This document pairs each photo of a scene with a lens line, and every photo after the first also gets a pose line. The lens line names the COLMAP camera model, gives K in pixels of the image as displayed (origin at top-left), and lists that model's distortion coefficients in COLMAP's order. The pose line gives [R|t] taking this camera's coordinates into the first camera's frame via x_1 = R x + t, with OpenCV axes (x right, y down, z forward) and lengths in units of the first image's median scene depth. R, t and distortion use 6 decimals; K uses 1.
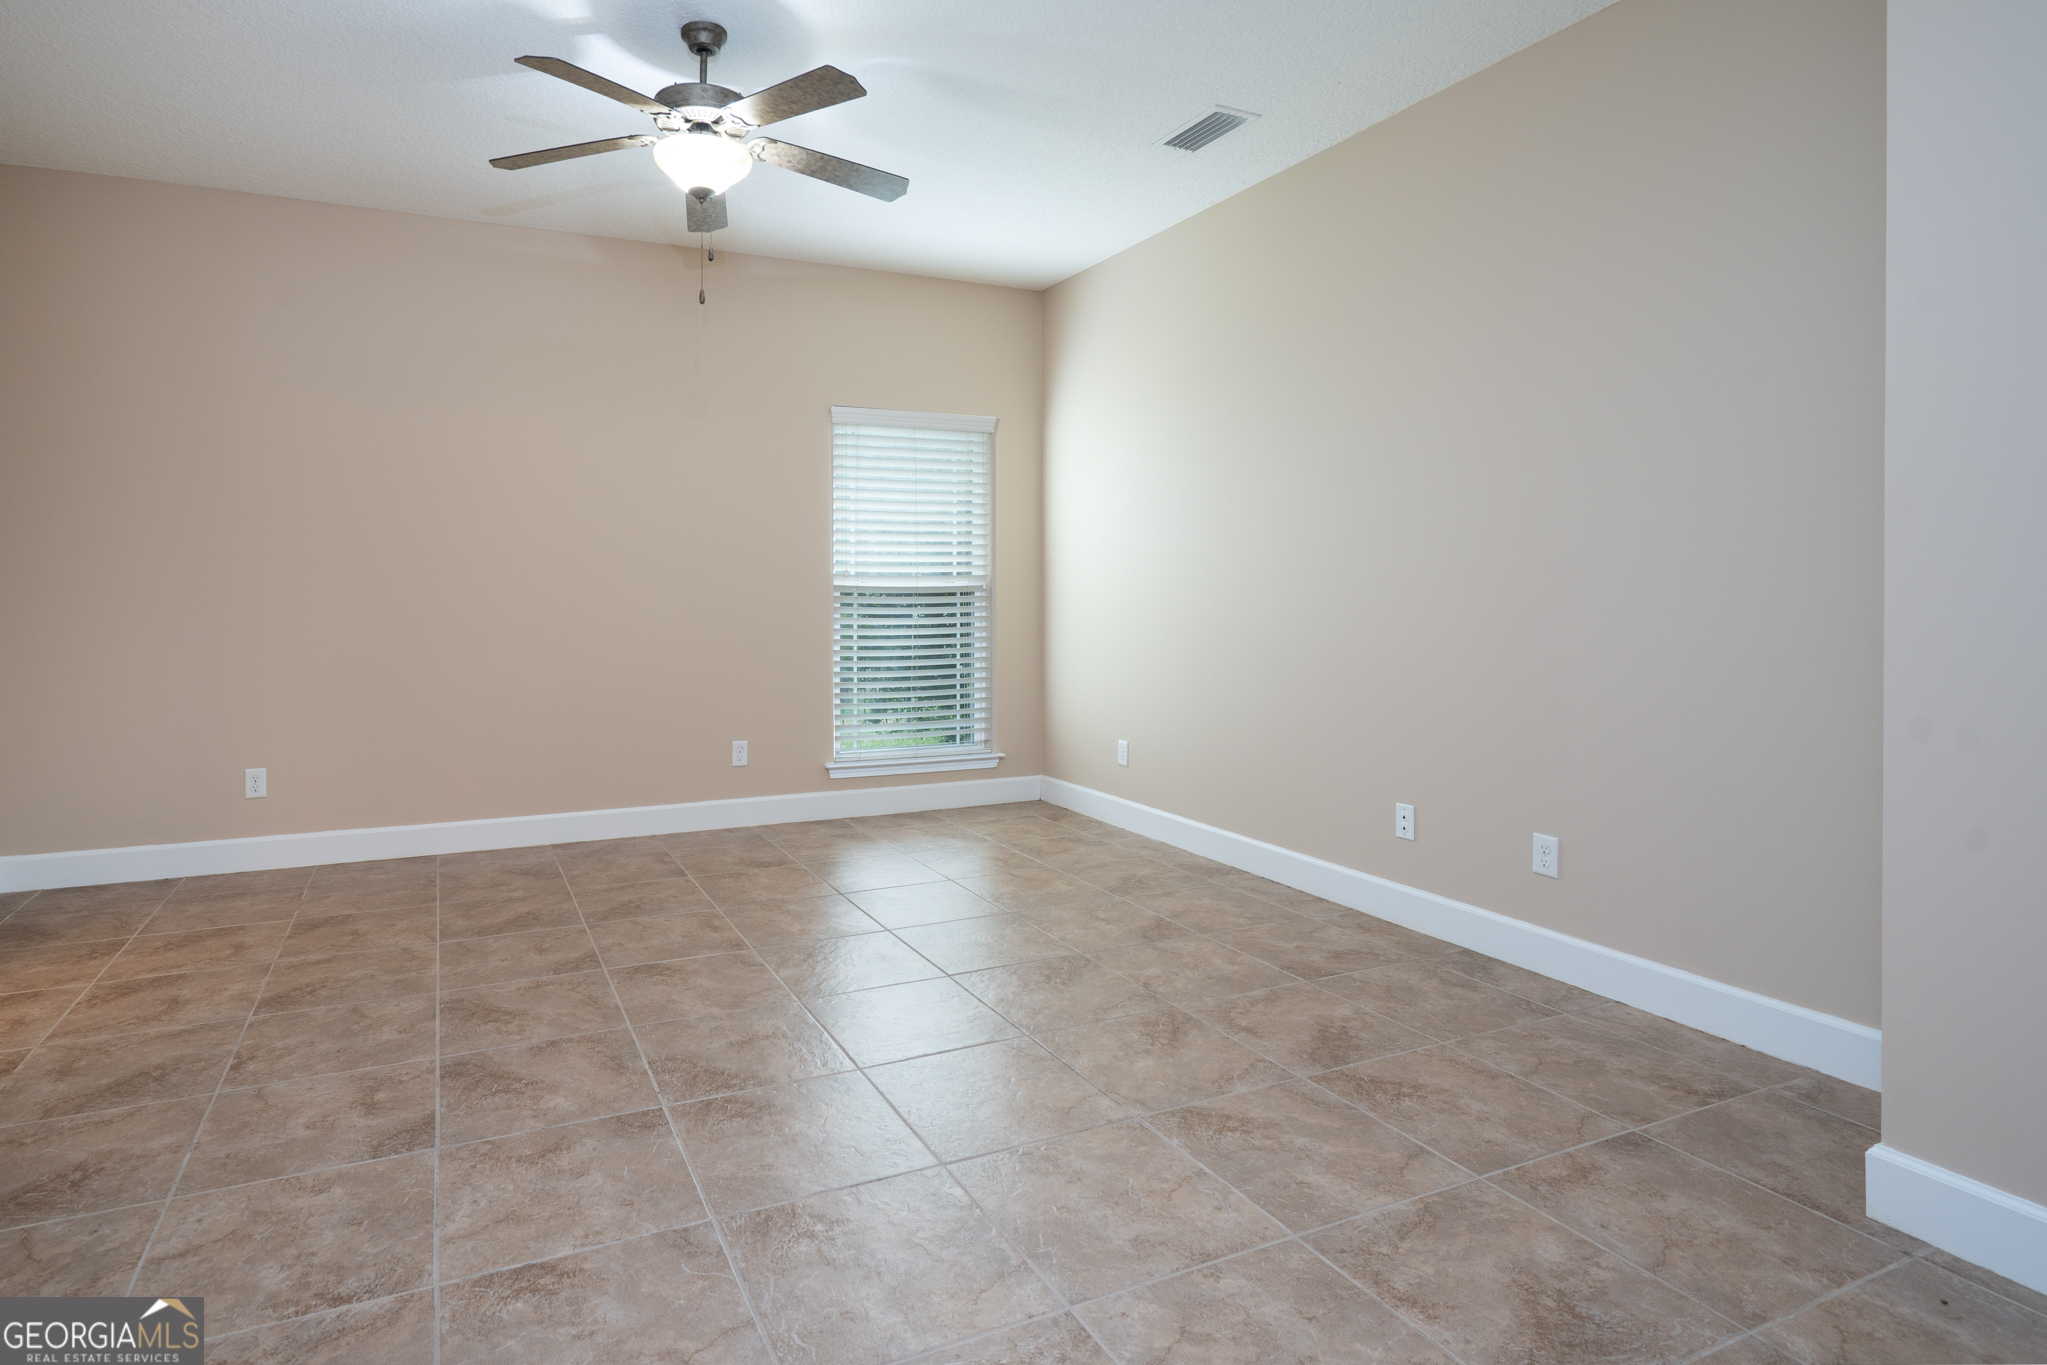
lens RADIAL K [[962.5, 0, 1023.5], [0, 962.5, 682.5], [0, 0, 1]] dist [-0.004125, 0.000849]
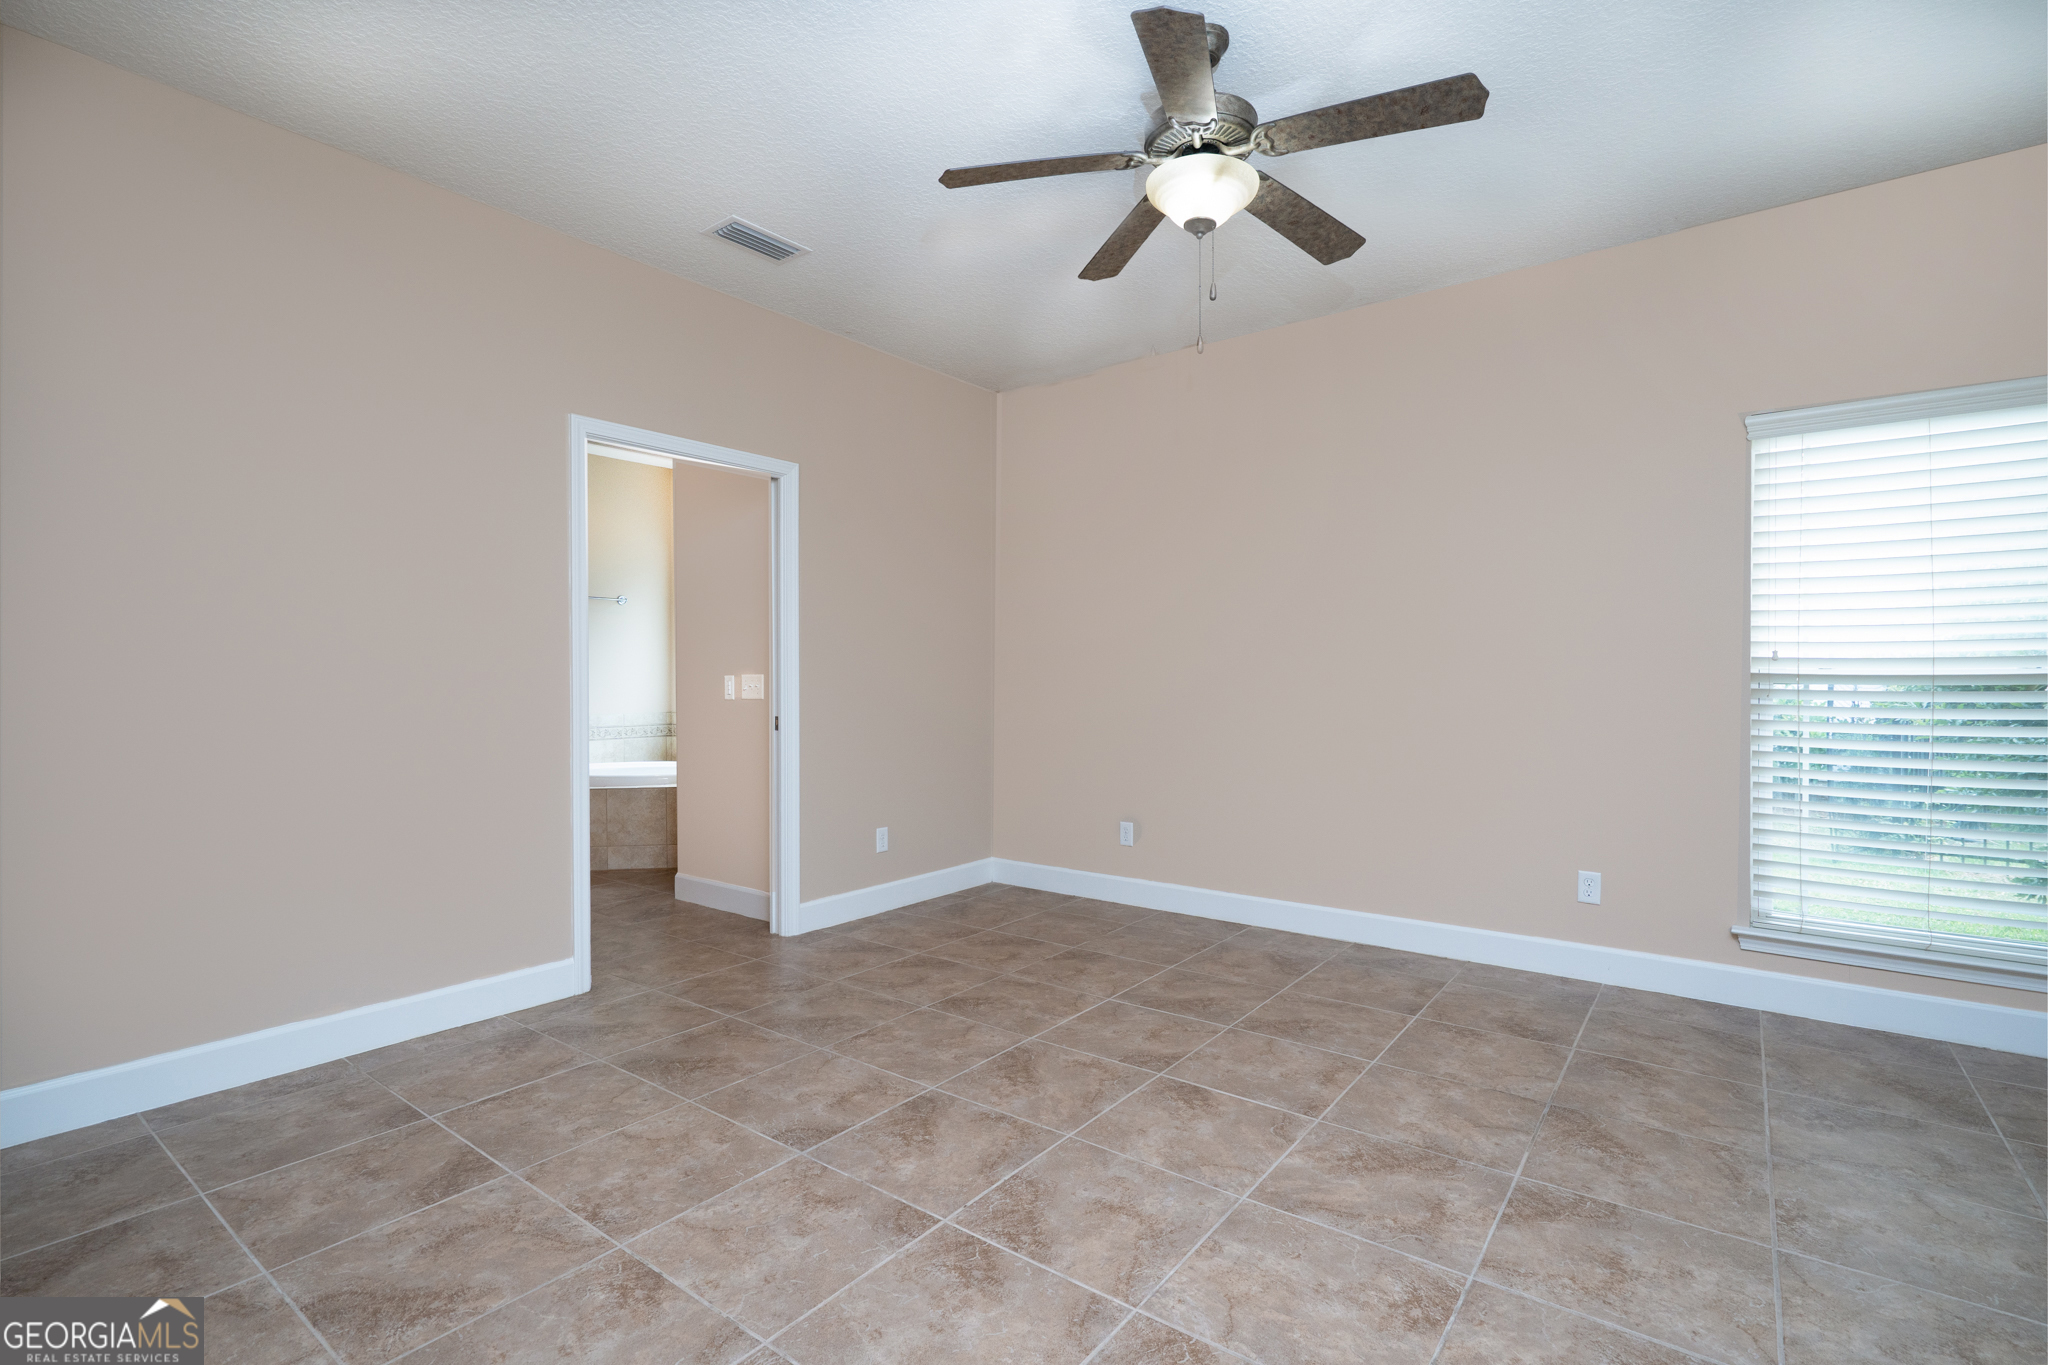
lens RADIAL K [[962.9, 0, 1024.0], [0, 962.9, 682.5], [0, 0, 1]] dist [-0.004125, 0.000849]
pose [[0.468592, 0.002873, -0.883410, 0.457549], [-0.084786, 0.995525, -0.041736, -0.052107], [0.879337, 0.094458, 0.466738, 0.521378]]
